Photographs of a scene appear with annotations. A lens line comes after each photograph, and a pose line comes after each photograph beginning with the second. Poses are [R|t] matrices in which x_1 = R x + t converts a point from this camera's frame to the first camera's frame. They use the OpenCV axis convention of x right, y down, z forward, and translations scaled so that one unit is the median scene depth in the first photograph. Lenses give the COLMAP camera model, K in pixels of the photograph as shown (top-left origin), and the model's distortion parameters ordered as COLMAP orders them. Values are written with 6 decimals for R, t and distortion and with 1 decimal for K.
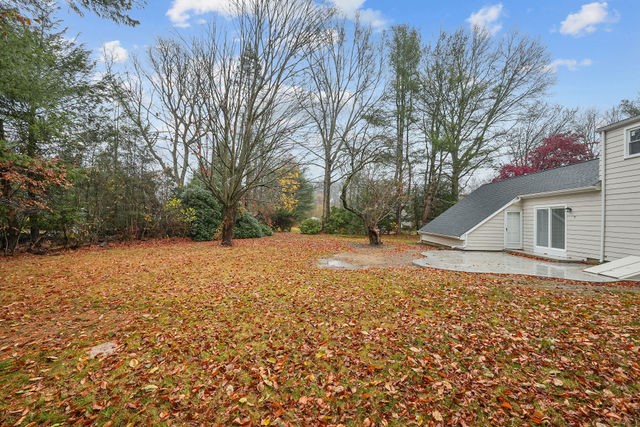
lens RADIAL K [[268.8, 0, 317.8], [0, 268.8, 214.2], [0, 0, 1]] dist [-0.000403, 0.000306]
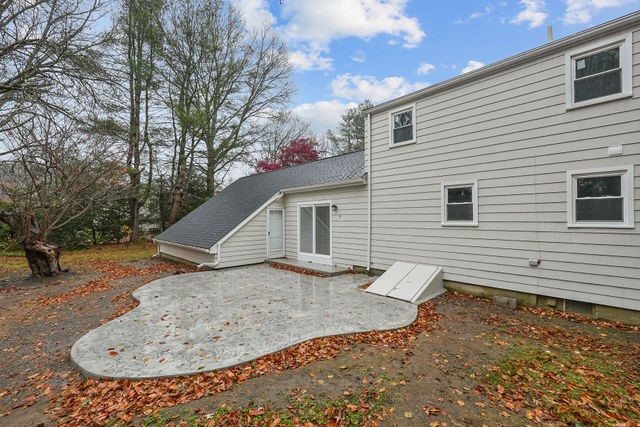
lens RADIAL K [[268.8, 0, 317.8], [0, 268.8, 214.2], [0, 0, 1]] dist [-0.000403, 0.000306]
pose [[0.668397, -0.007481, 0.743767, 0.133928], [0.005358, 0.999972, 0.005243, -0.000466], [-0.743785, 0.000481, 0.668419, 0.226713]]
